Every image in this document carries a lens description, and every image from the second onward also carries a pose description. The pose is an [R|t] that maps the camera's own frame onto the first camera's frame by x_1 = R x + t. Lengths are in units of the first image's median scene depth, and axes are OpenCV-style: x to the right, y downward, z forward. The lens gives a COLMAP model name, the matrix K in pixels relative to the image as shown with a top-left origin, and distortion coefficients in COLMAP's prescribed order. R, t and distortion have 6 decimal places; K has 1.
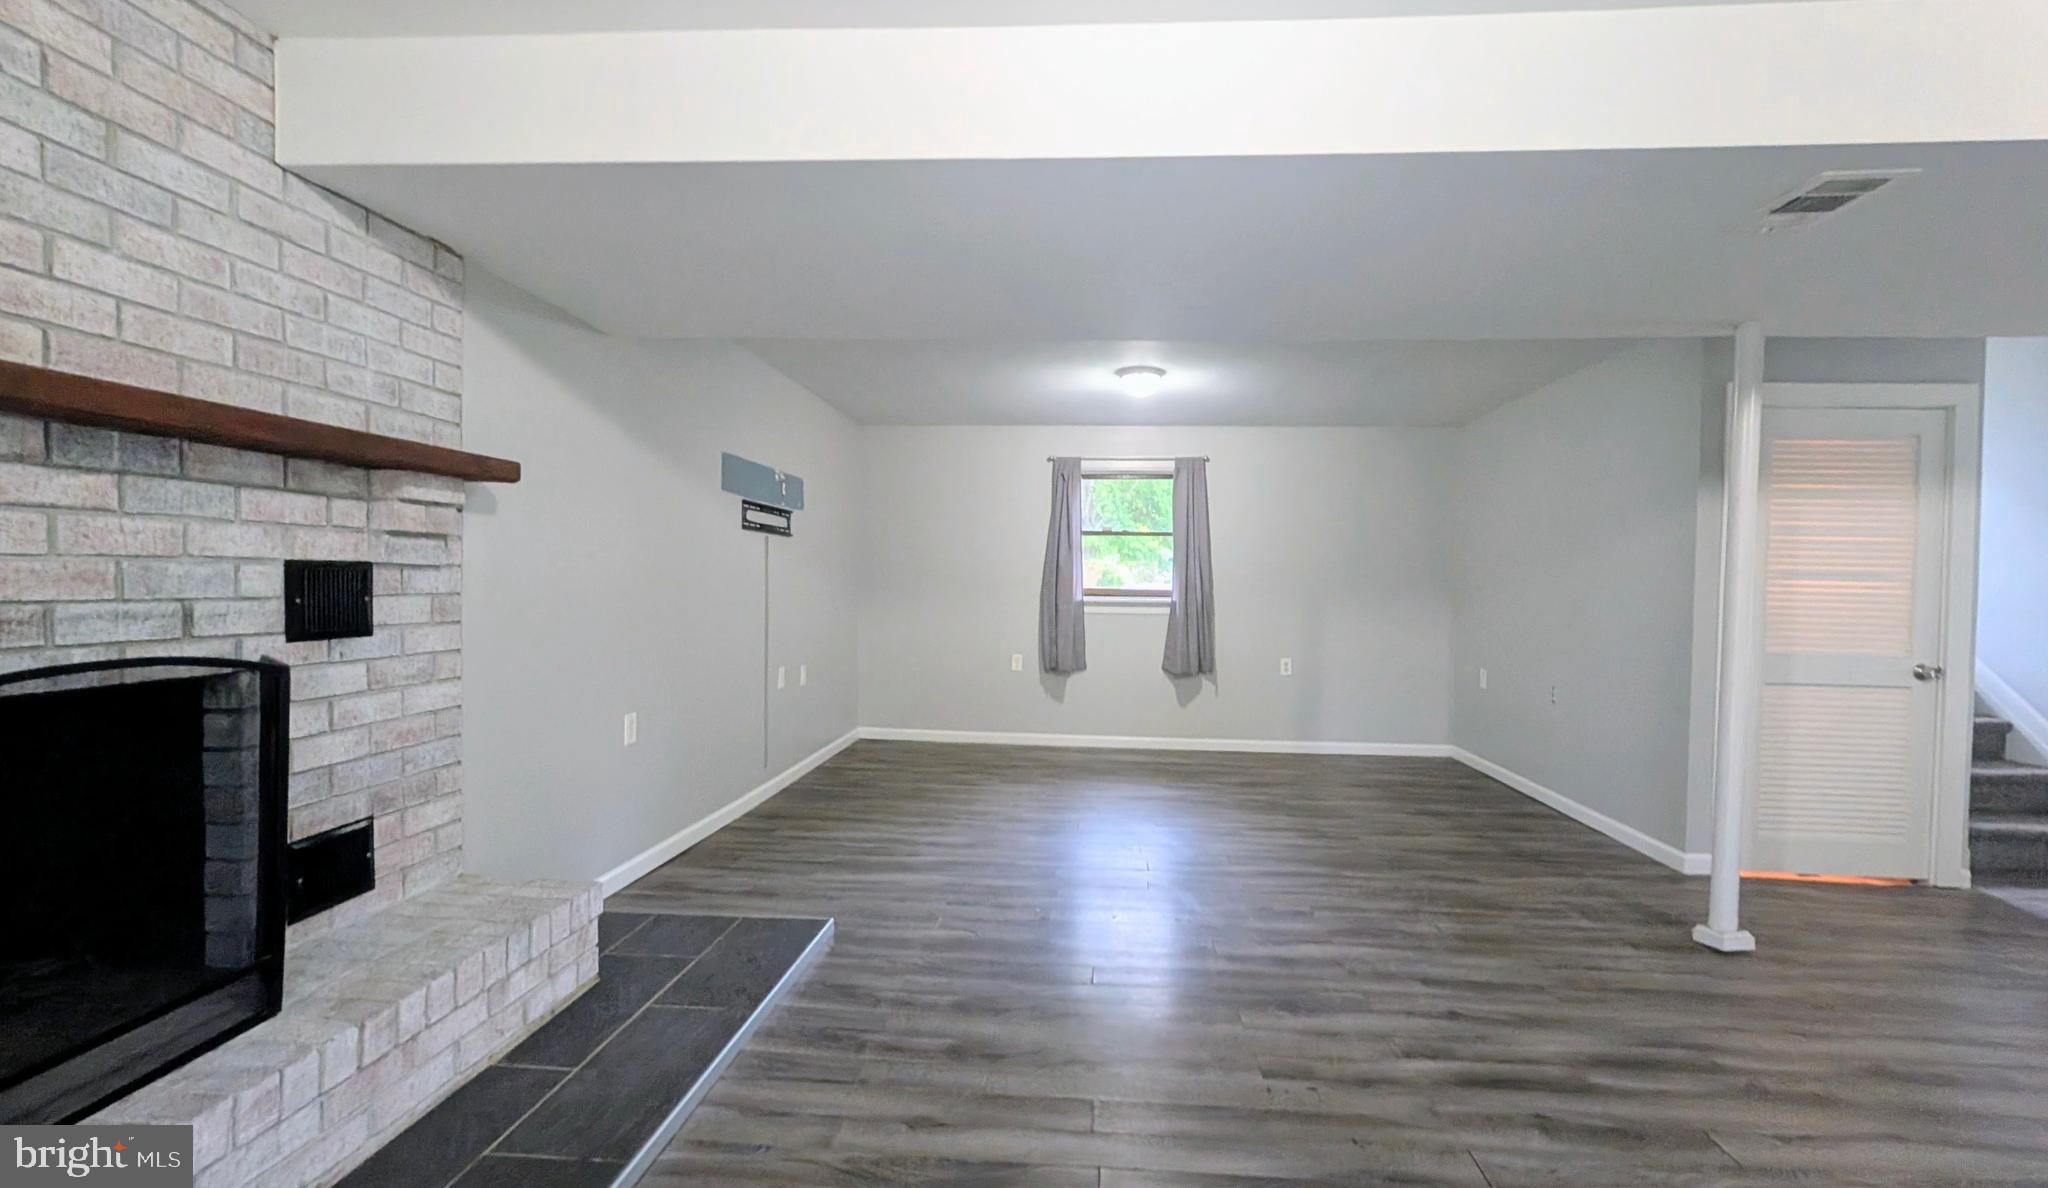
lens RADIAL K [[850.6, 0, 1052.0], [0, 850.6, 599.2], [0, 0, 1]] dist [0.001434, 0.000278]
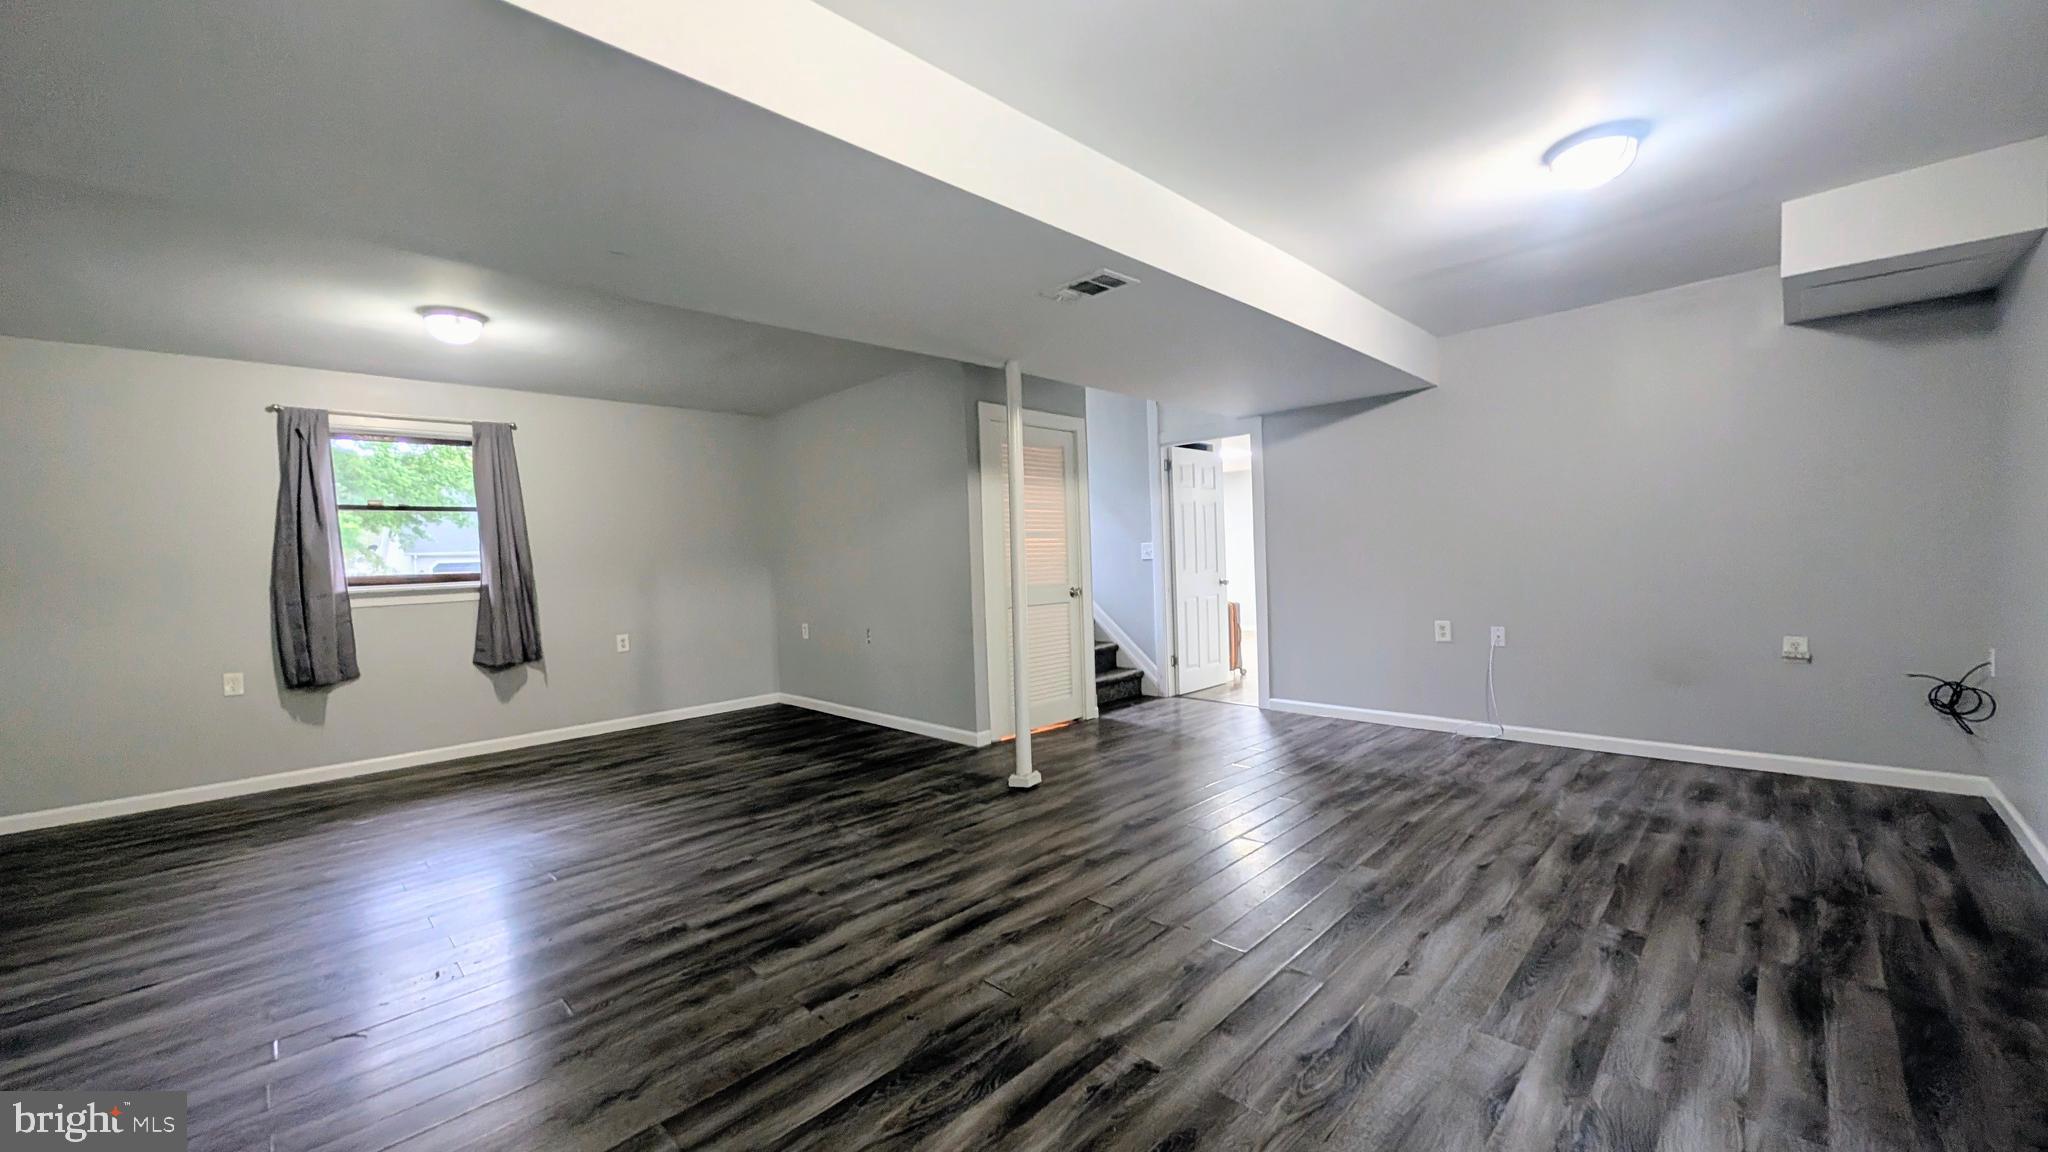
lens RADIAL K [[770.6, 0, 1021.2], [0, 770.6, 582.9], [0, 0, 1]] dist [0.002035, 0.000148]
pose [[0.660487, -0.066524, 0.747885, -0.191117], [0.060524, 0.997543, 0.035279, 0.011833], [-0.748395, 0.021964, 0.662890, 0.116707]]
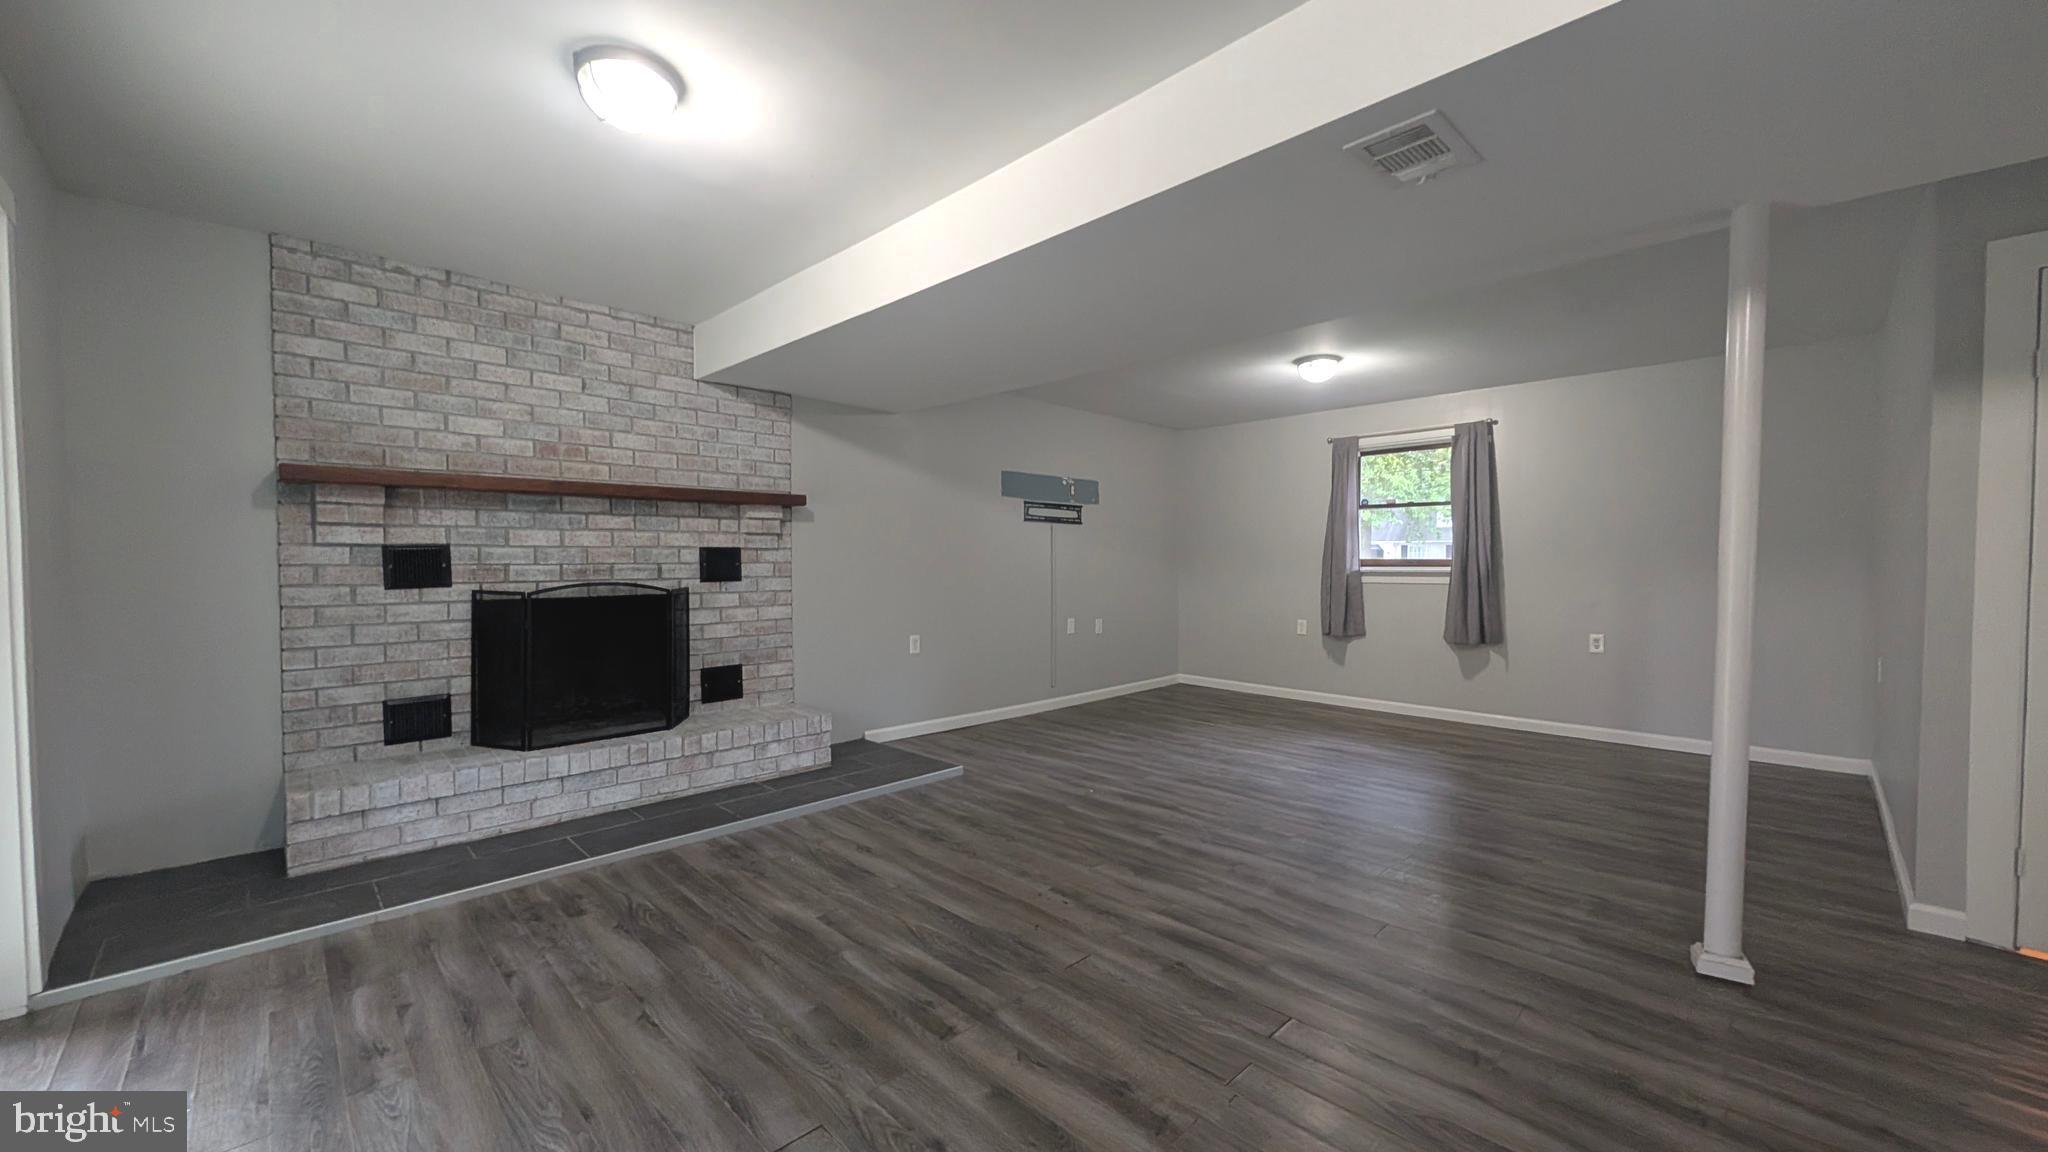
lens RADIAL K [[770.6, 0, 1021.2], [0, 770.6, 582.9], [0, 0, 1]] dist [0.002035, 0.000148]
pose [[0.748435, 0.002589, -0.663203, 0.791290], [-0.000559, 0.999994, 0.003273, 0.030615], [0.663208, -0.002079, 0.748433, -0.000582]]
